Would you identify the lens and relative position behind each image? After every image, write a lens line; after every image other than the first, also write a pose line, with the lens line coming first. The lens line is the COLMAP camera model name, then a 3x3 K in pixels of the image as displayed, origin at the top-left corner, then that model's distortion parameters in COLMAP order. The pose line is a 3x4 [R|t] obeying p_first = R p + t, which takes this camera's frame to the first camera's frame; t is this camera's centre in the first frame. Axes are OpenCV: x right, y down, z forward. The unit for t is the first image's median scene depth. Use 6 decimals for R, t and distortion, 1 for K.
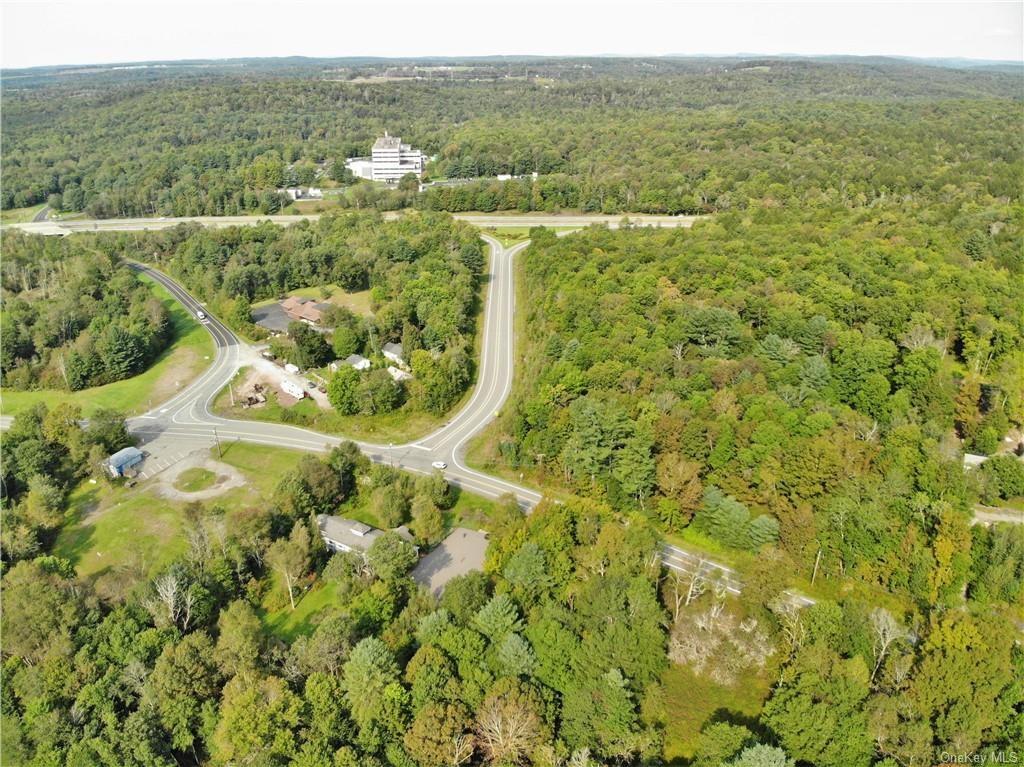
lens RADIAL K [[737.5, 0, 509.5], [0, 737.5, 414.3], [0, 0, 1]] dist [0.149392, -0.279226]
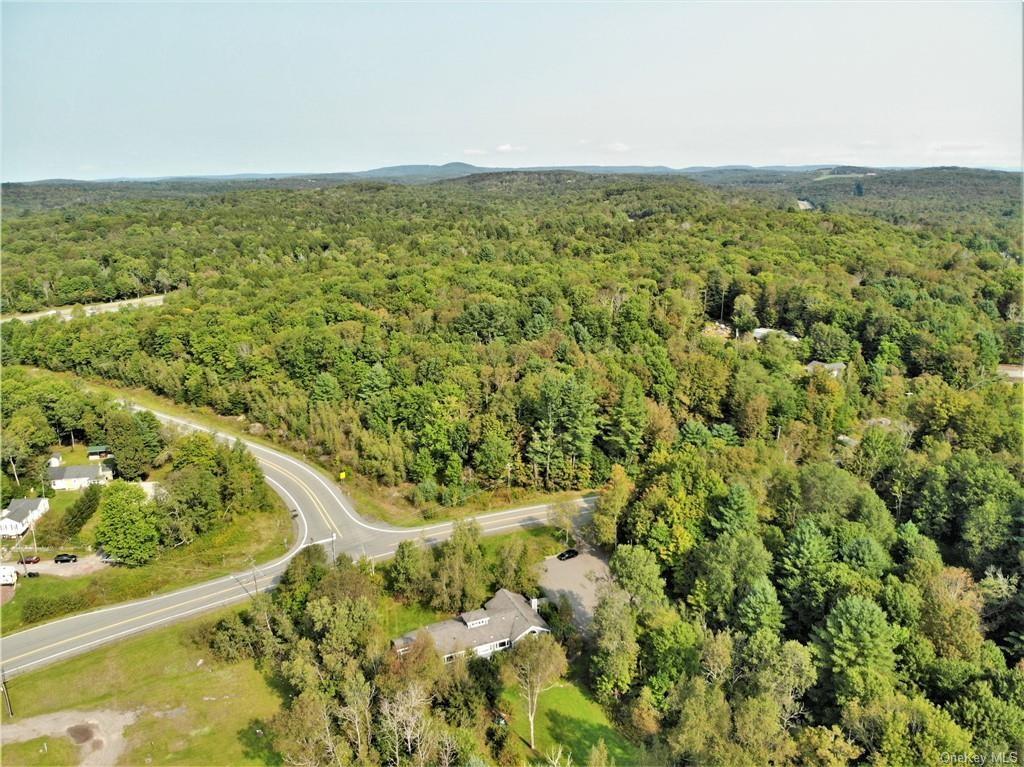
lens RADIAL K [[756.7, 0, 510.8], [0, 756.7, 400.1], [0, 0, 1]] dist [0.155029, -0.350459]
pose [[0.569197, -0.235063, 0.787884, -0.454293], [0.365482, 0.930719, 0.013639, -0.018415], [-0.736504, 0.280194, 0.615673, 0.319919]]
